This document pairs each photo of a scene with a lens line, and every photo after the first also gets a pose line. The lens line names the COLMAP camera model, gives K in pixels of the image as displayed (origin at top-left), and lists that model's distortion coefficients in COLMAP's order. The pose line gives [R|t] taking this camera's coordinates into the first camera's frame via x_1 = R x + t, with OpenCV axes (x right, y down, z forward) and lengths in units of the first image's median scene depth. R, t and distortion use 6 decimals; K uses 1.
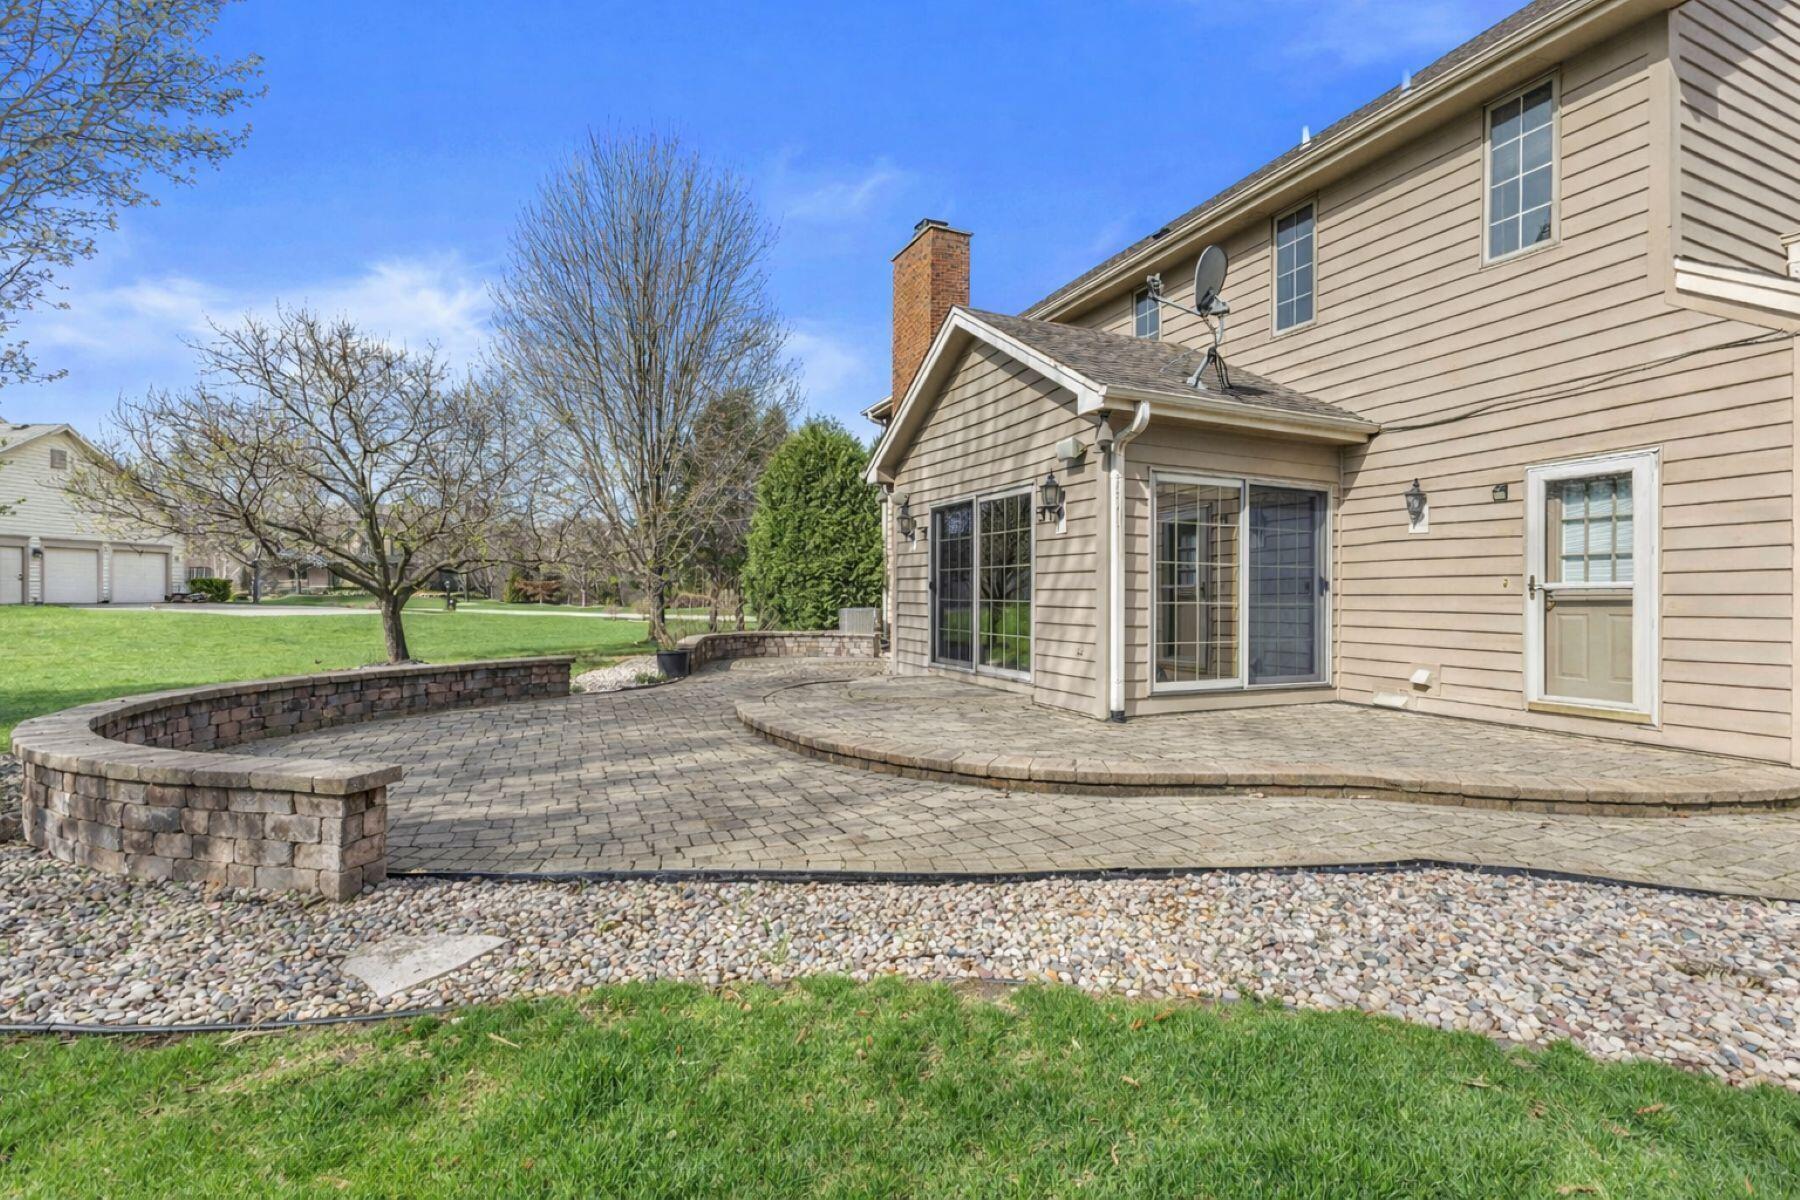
lens RADIAL K [[776.2, 0, 899.7], [0, 776.2, 602.2], [0, 0, 1]] dist [0.015816, 0.000140]
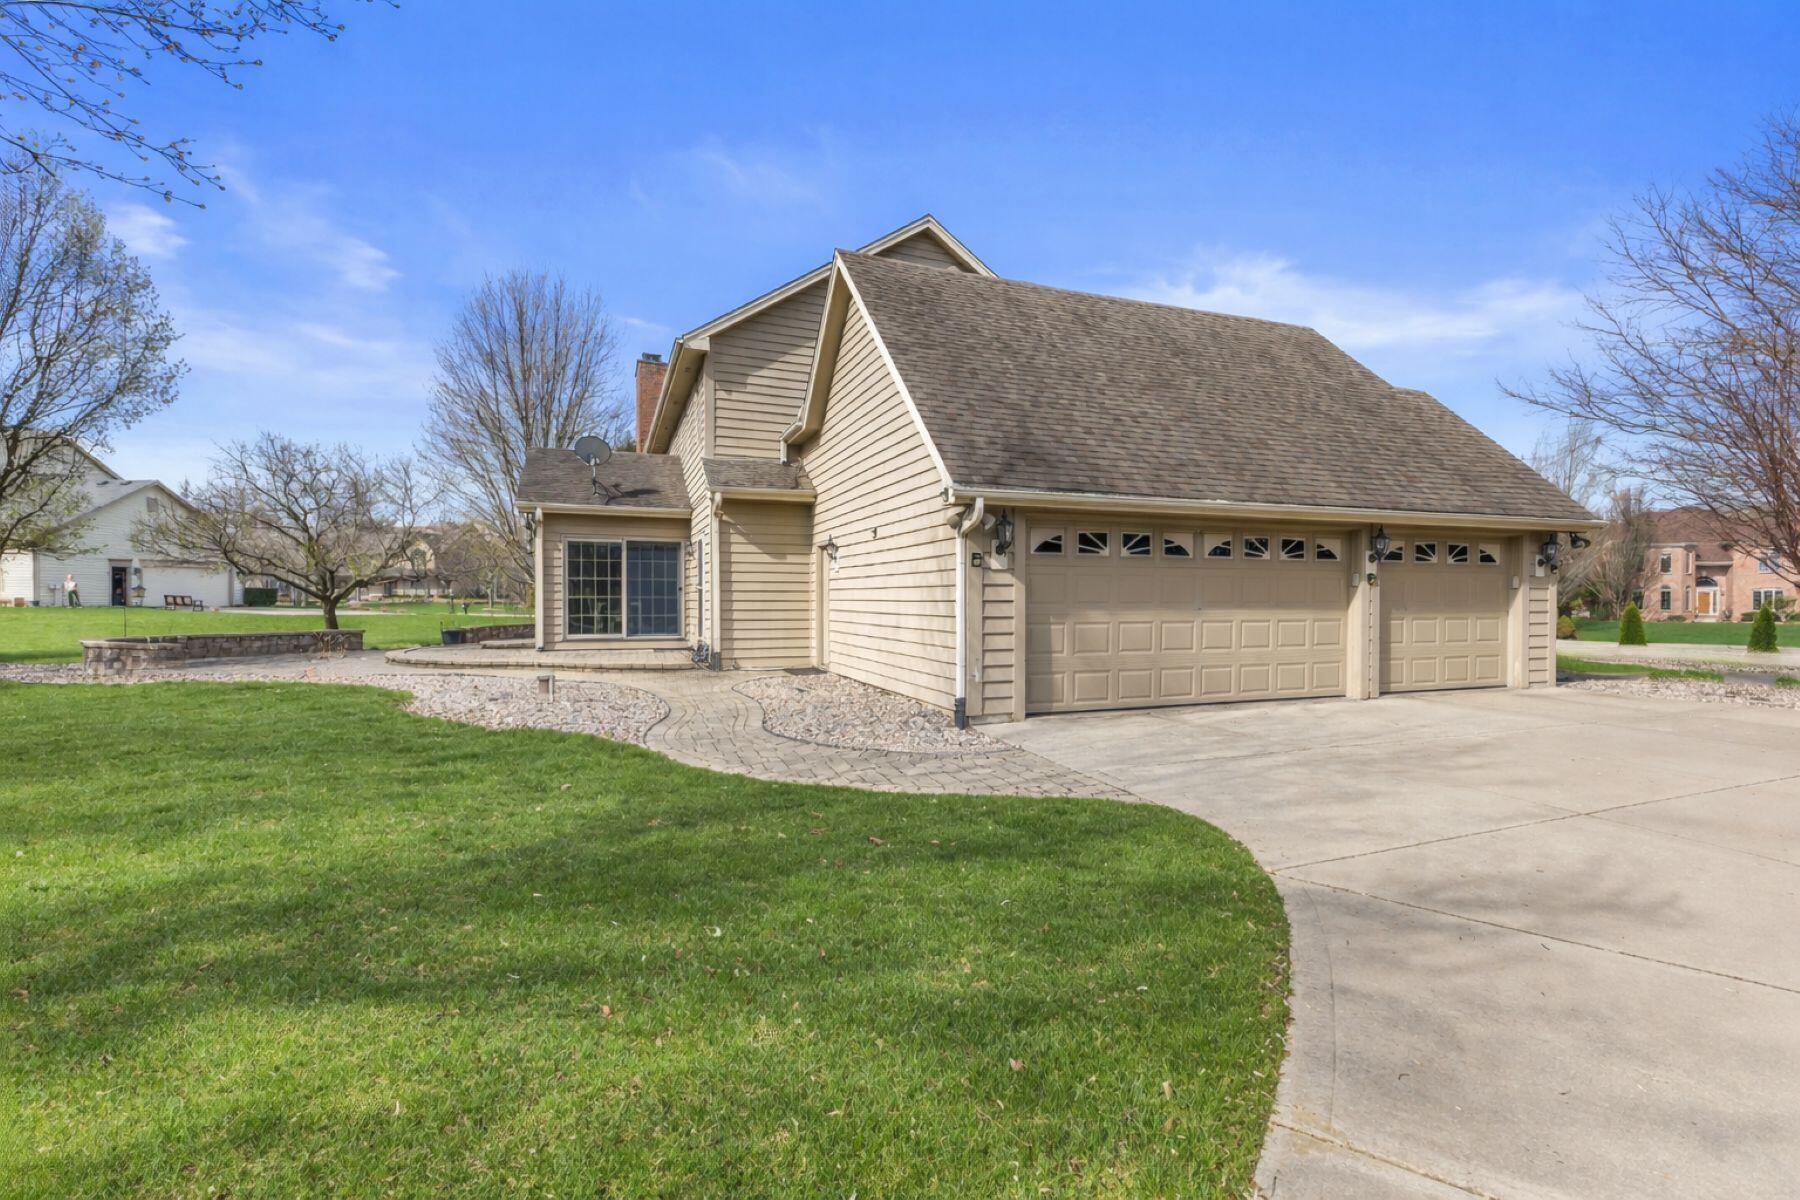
lens RADIAL K [[776.2, 0, 903.9], [0, 776.2, 595.7], [0, 0, 1]] dist [0.015816, 0.000140]
pose [[0.997271, -0.013557, -0.072577, 0.964043], [0.012854, 0.999866, -0.010149, 0.021829], [0.072705, 0.009189, 0.997311, -0.772347]]
